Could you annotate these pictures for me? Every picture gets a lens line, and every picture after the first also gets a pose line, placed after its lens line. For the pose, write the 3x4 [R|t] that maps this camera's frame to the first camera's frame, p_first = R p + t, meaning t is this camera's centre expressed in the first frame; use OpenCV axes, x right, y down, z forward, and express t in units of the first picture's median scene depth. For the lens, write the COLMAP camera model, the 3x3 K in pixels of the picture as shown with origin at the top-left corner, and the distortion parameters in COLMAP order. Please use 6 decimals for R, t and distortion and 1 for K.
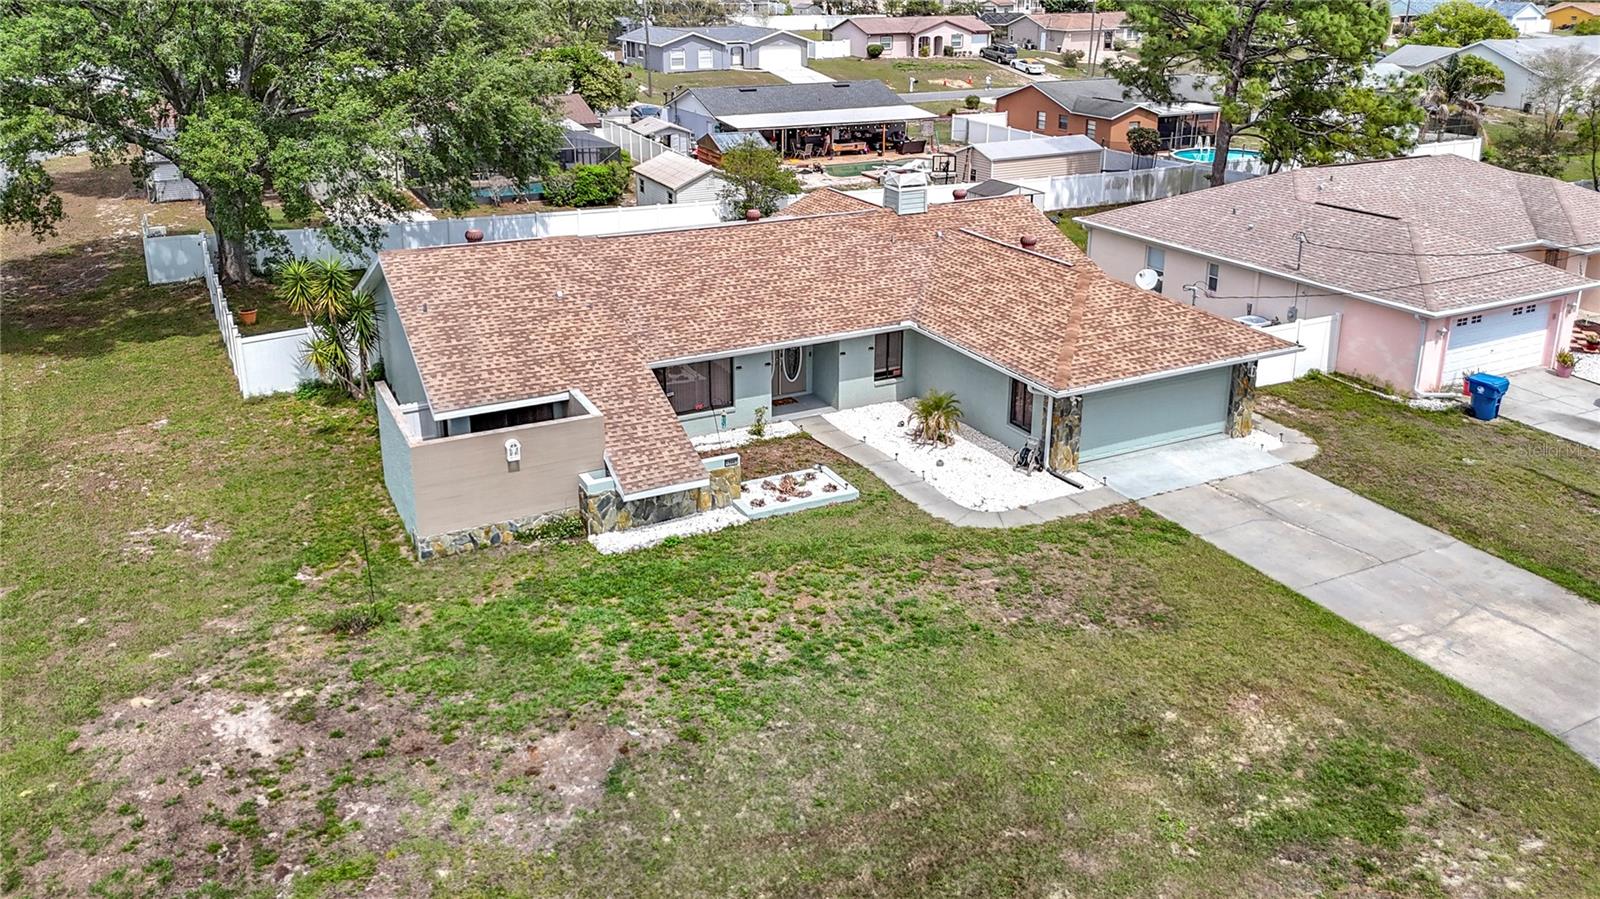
lens RADIAL K [[1192.5, 0, 800.0], [0, 1192.5, 449.5], [0, 0, 1]] dist [0.095333, -0.100763]
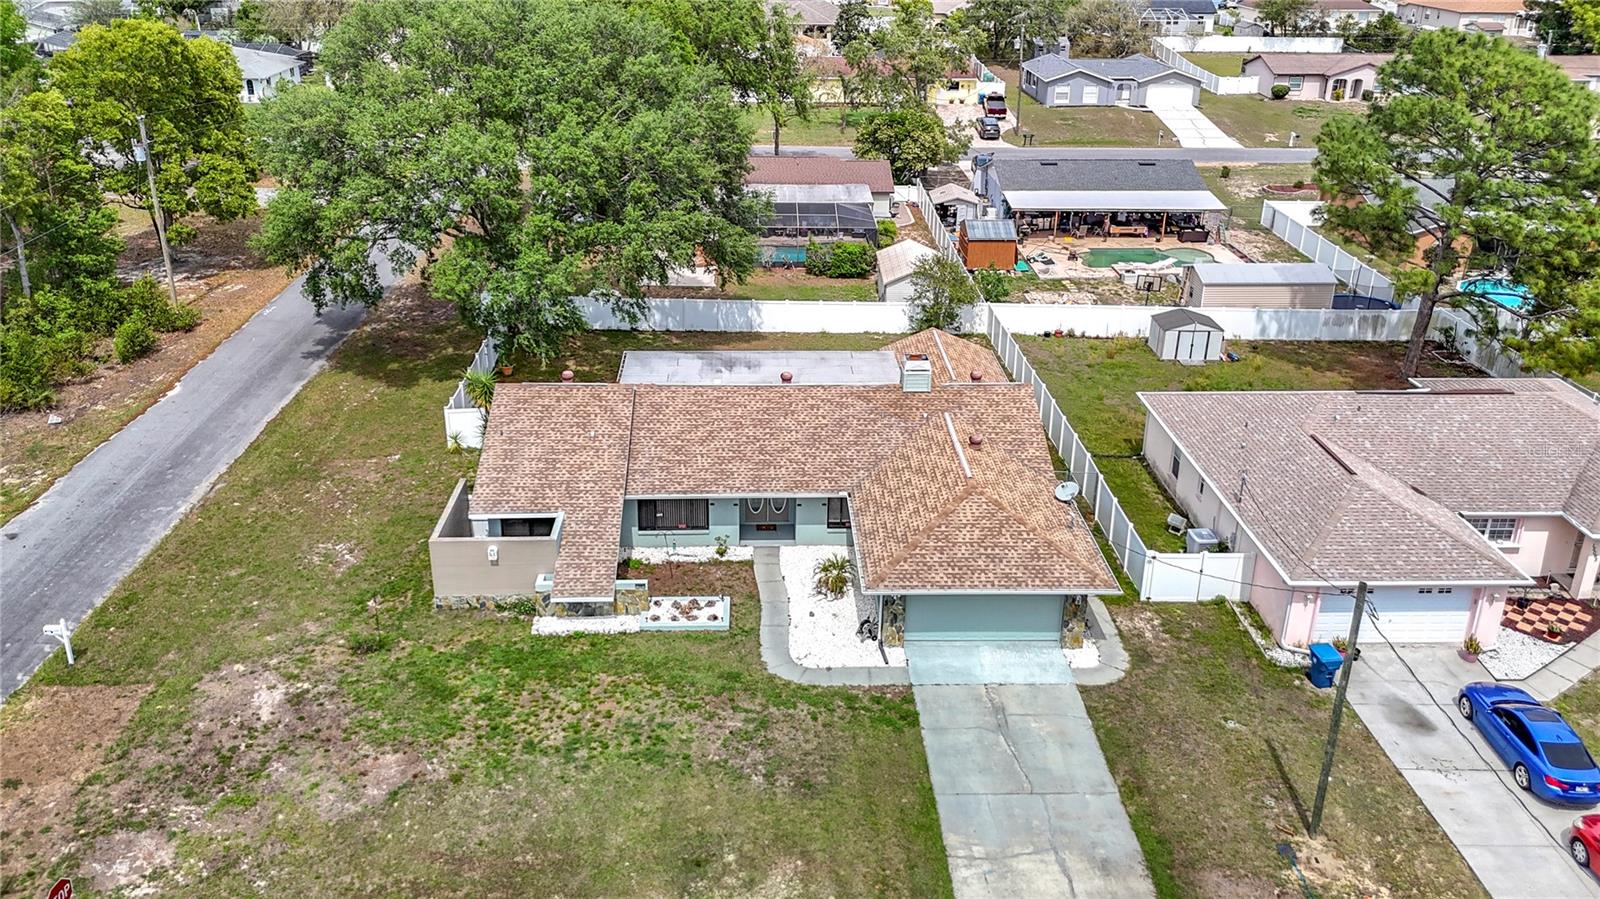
lens RADIAL K [[1202.8, 0, 789.9], [0, 1202.8, 393.5], [0, 0, 1]] dist [0.062061, -0.059476]
pose [[0.905104, 0.174337, -0.387807, 0.649198], [-0.171962, 0.984245, 0.041122, -0.319129], [0.388866, 0.029468, 0.920823, -0.283787]]
